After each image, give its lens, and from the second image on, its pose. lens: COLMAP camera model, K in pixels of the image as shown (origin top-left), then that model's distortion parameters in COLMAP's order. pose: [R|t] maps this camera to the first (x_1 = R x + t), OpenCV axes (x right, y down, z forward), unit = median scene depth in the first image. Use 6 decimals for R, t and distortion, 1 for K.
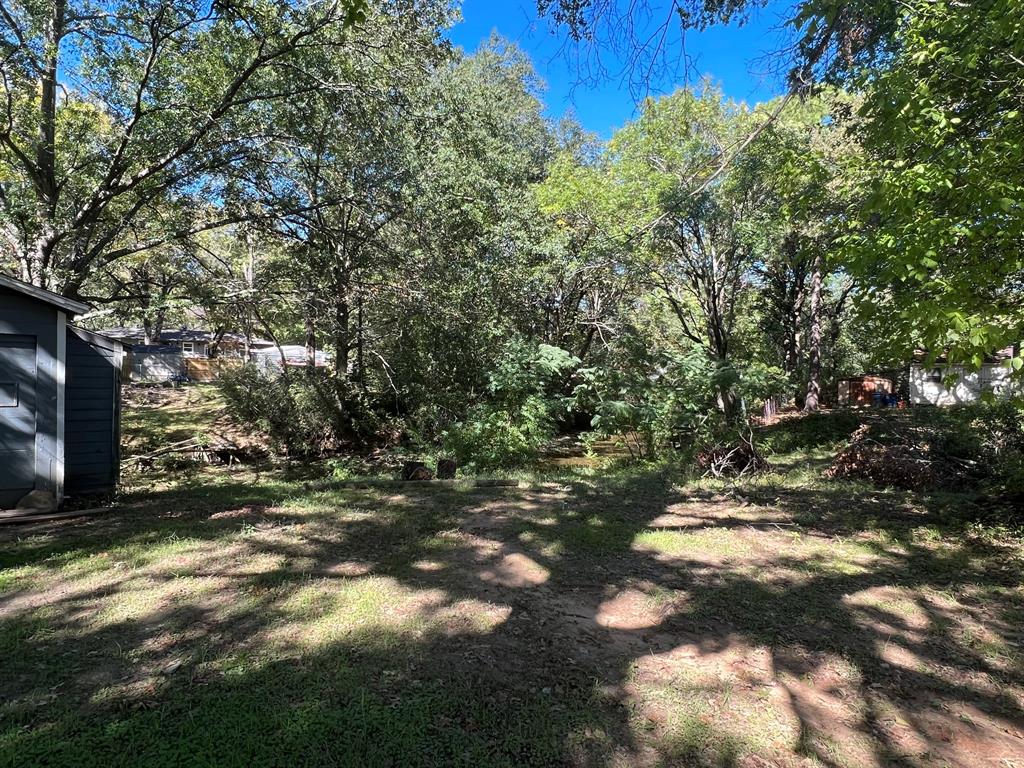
lens RADIAL K [[599.9, 0, 507.1], [0, 599.9, 383.1], [0, 0, 1]] dist [0.003667, -0.002325]
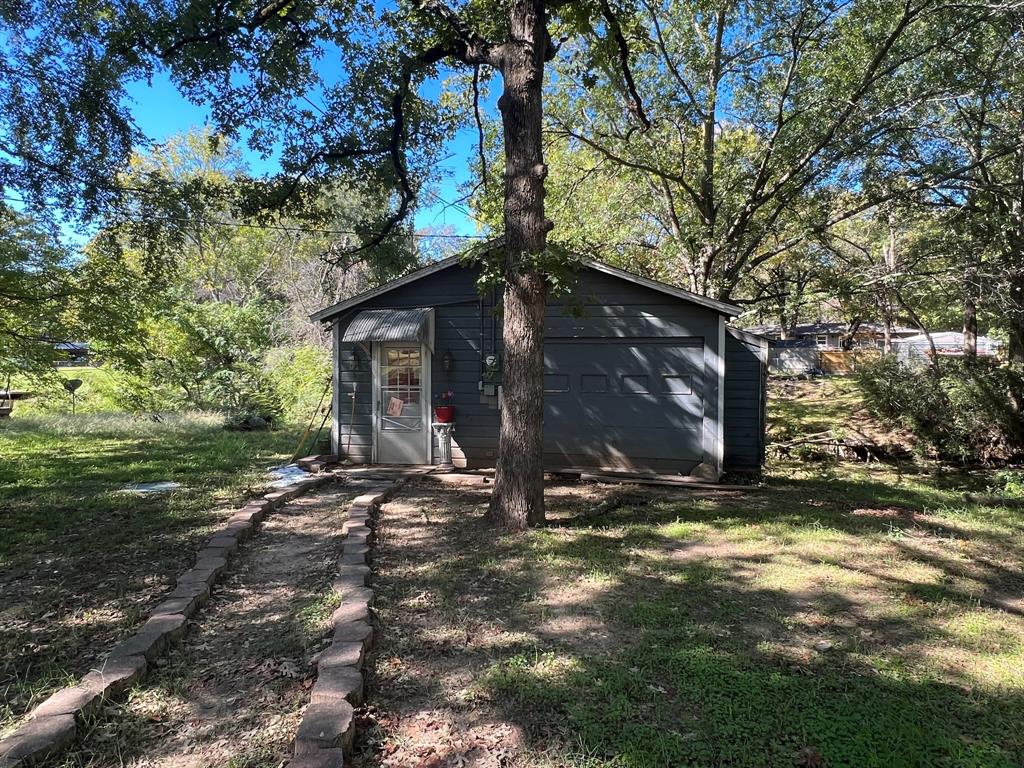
lens RADIAL K [[599.9, 0, 504.6], [0, 599.9, 380.8], [0, 0, 1]] dist [0.003667, -0.002325]
pose [[0.562012, 0.007857, -0.827092, -0.001046], [-0.001083, 0.999961, 0.008764, 0.000073], [0.827128, -0.004030, 0.561999, -0.009308]]
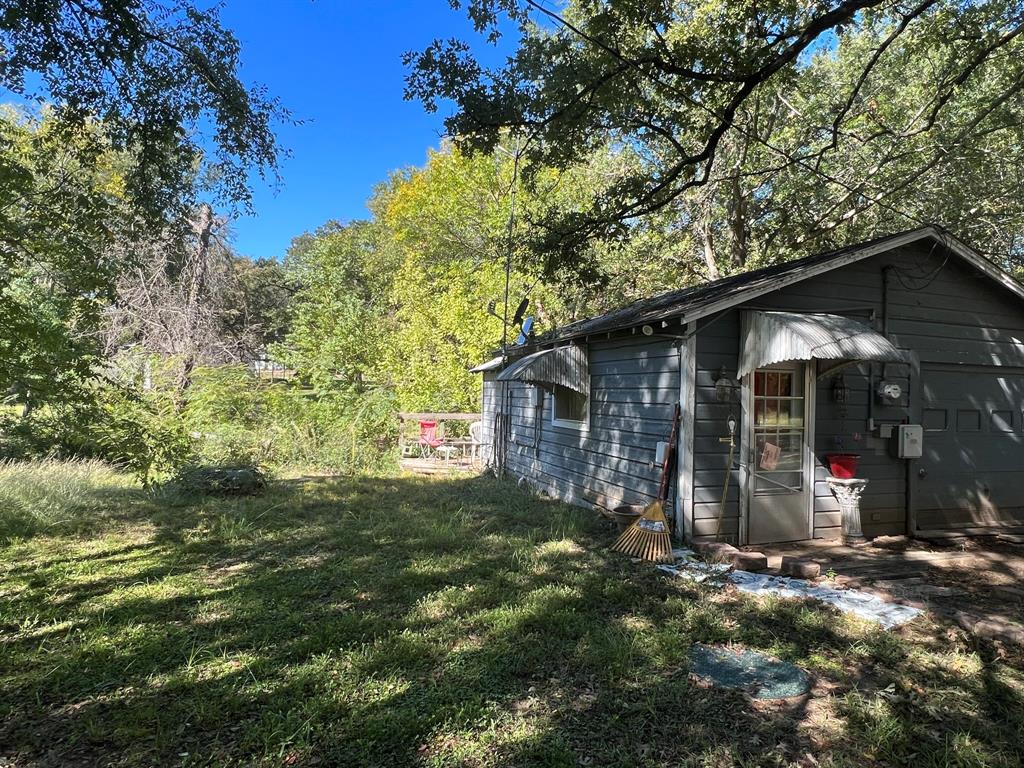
lens RADIAL K [[599.9, 0, 512.3], [0, 599.9, 379.0], [0, 0, 1]] dist [0.003667, -0.002325]
pose [[0.891875, -0.004684, -0.452258, -0.509630], [-0.010018, 0.999496, -0.030107, -0.006500], [0.452171, 0.031382, 0.891379, -0.194642]]
